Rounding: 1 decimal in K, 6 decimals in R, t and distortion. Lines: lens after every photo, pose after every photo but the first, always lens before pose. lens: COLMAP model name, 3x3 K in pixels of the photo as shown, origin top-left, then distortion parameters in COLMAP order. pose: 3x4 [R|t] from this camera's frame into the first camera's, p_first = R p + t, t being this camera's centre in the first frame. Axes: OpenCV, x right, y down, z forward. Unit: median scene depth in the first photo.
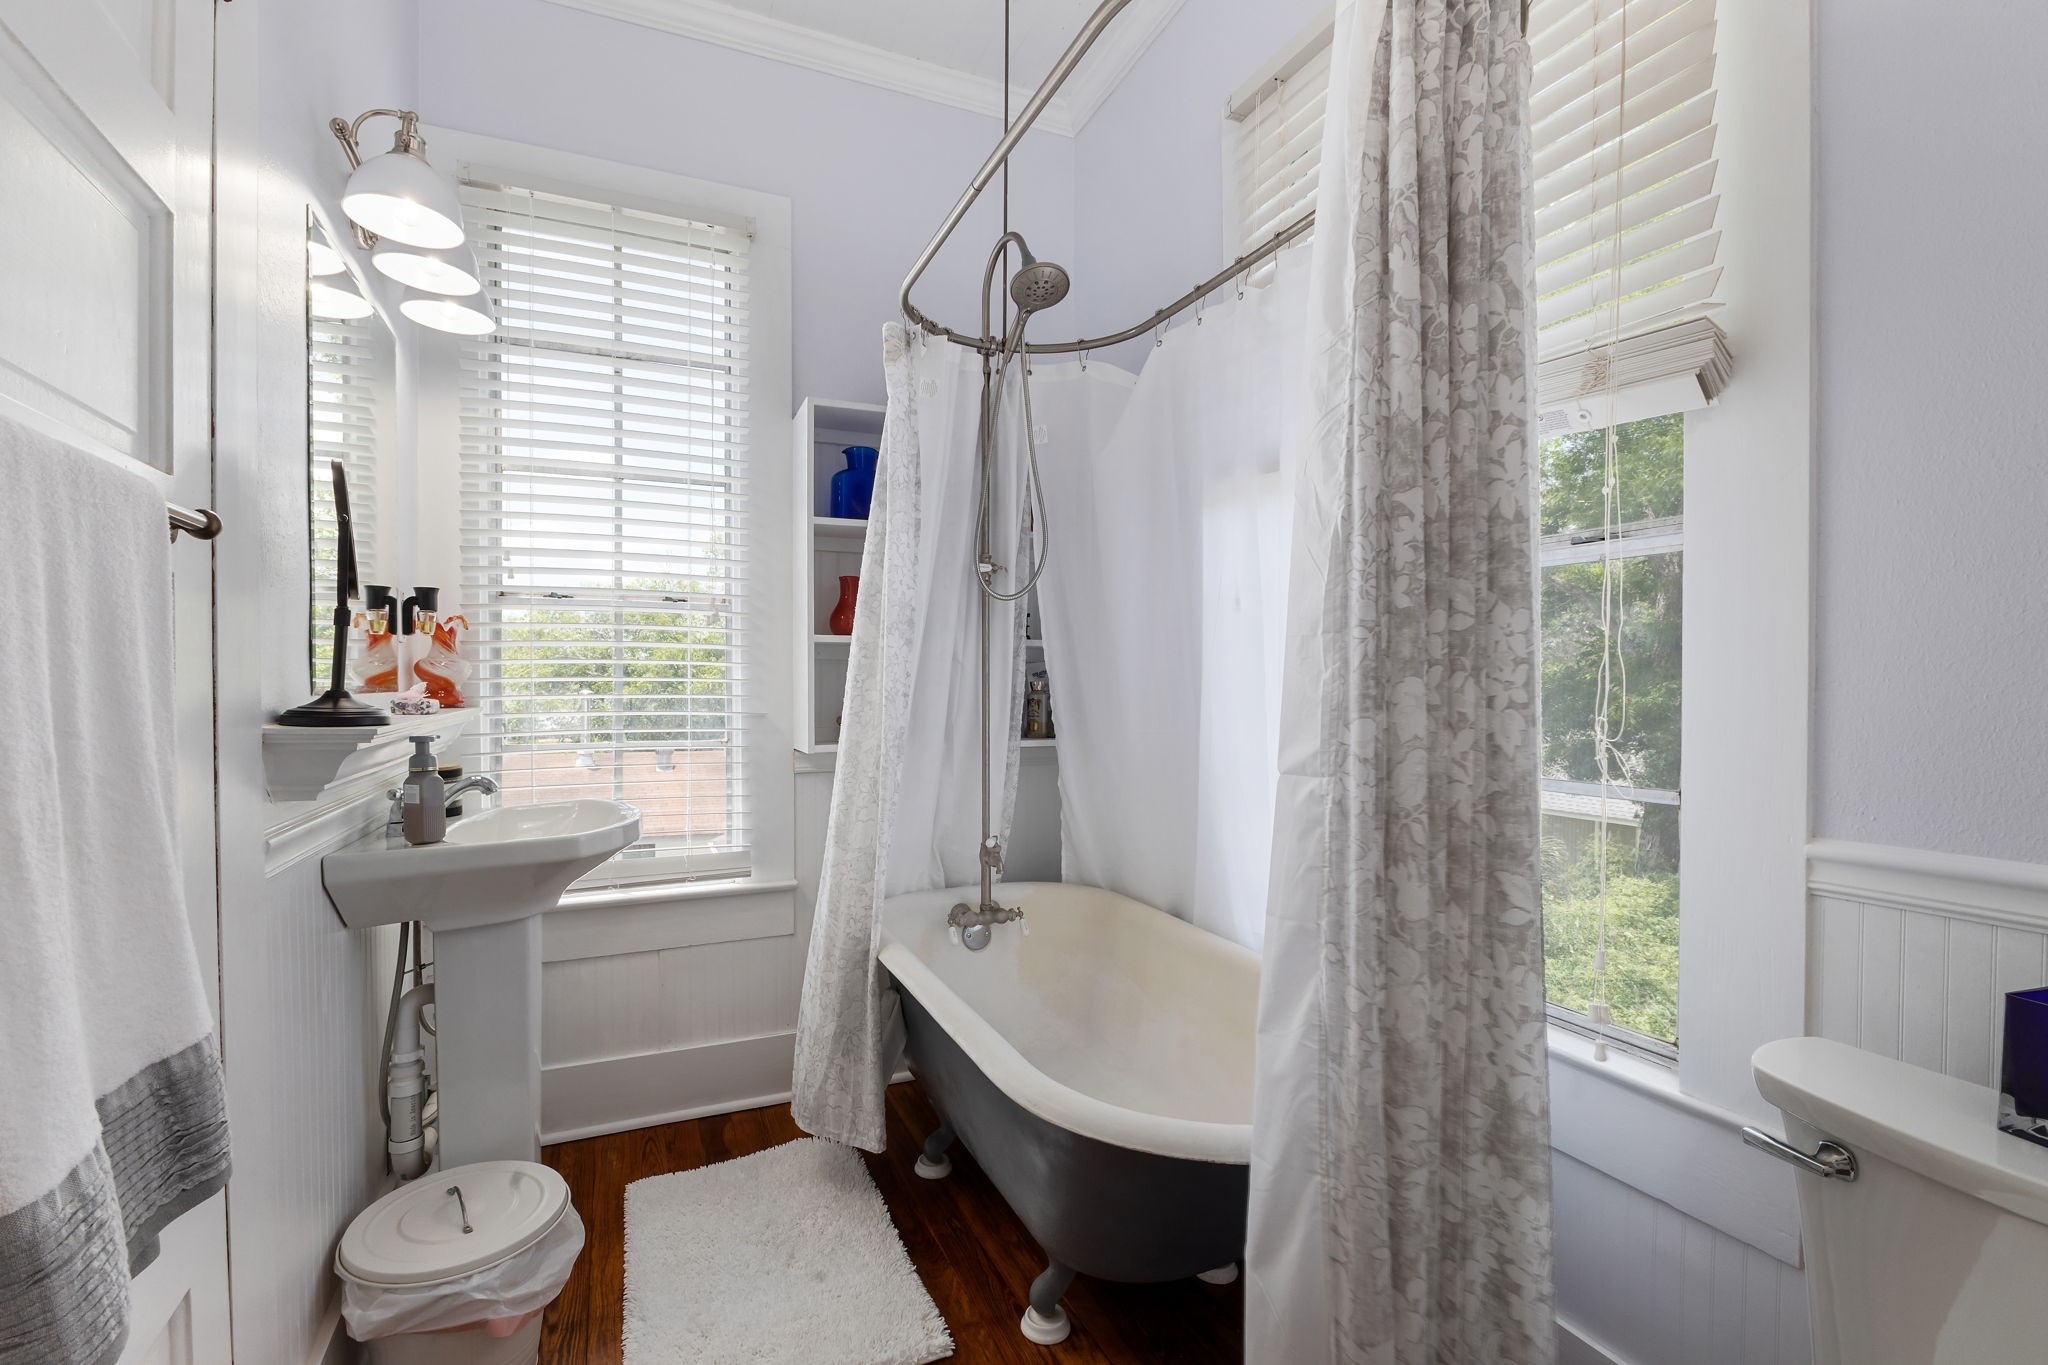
lens RADIAL K [[910.8, 0, 1021.4], [0, 910.8, 683.3], [0, 0, 1]] dist [-0.004332, -0.002919]
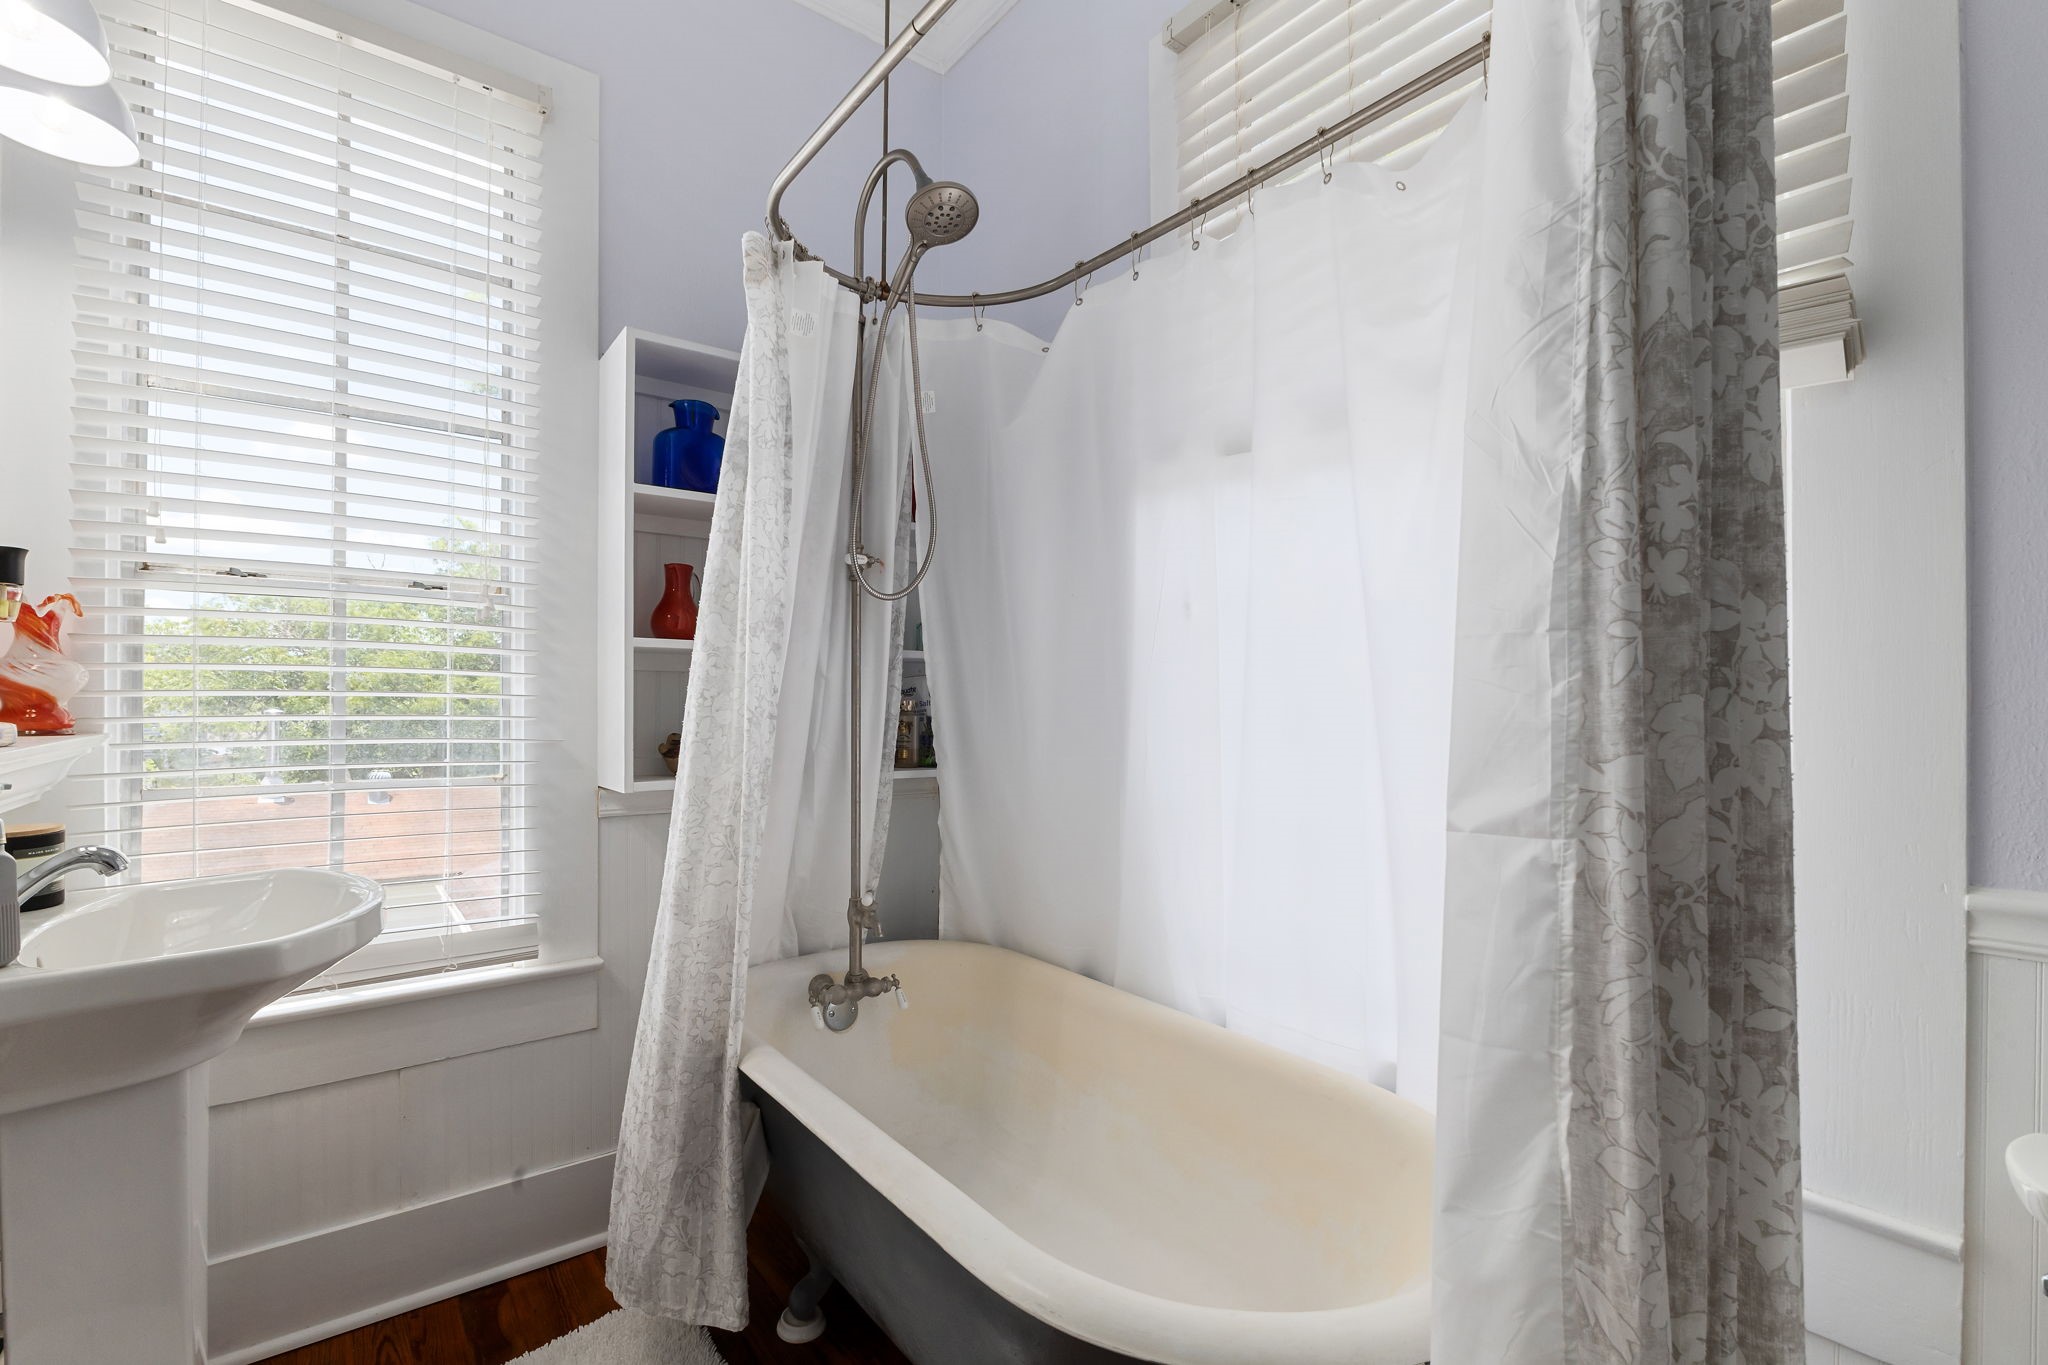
lens RADIAL K [[910.8, 0, 1022.3], [0, 910.8, 697.3], [0, 0, 1]] dist [-0.004332, -0.002919]
pose [[0.970192, 0.007029, 0.242235, -0.108173], [-0.005306, 0.999956, -0.007763, 0.001519], [-0.242279, 0.006247, 0.970186, 0.204386]]
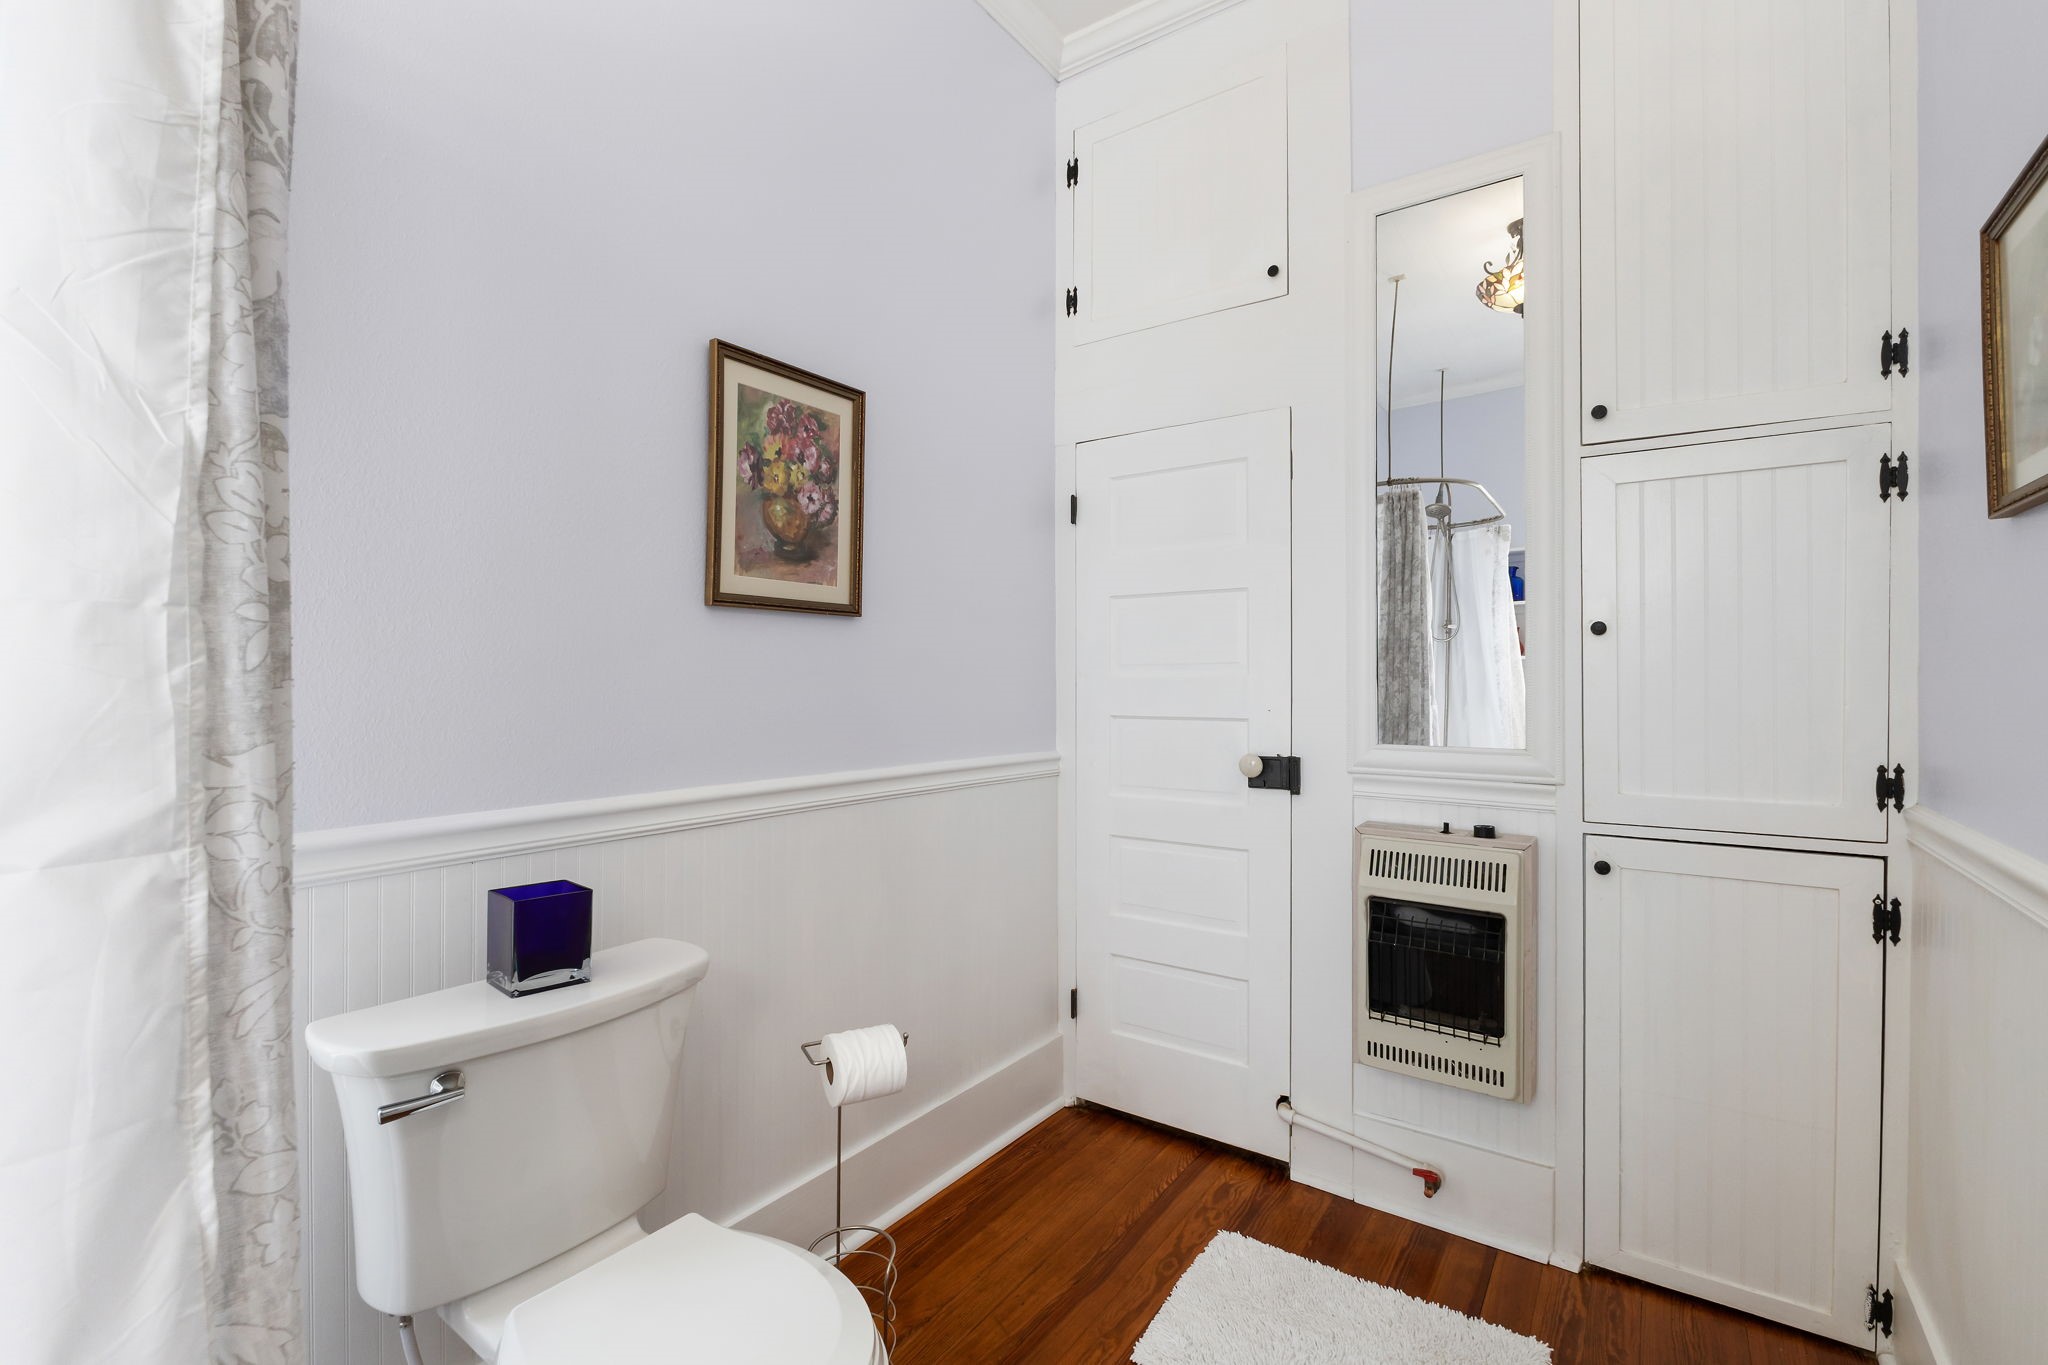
lens RADIAL K [[910.8, 0, 1022.4], [0, 910.8, 661.9], [0, 0, 1]] dist [-0.004332, -0.002919]
pose [[-0.505307, 0.017252, 0.862767, -0.214882], [0.000218, 0.999803, -0.019865, -0.003203], [-0.862940, -0.009850, -0.505211, 0.393043]]
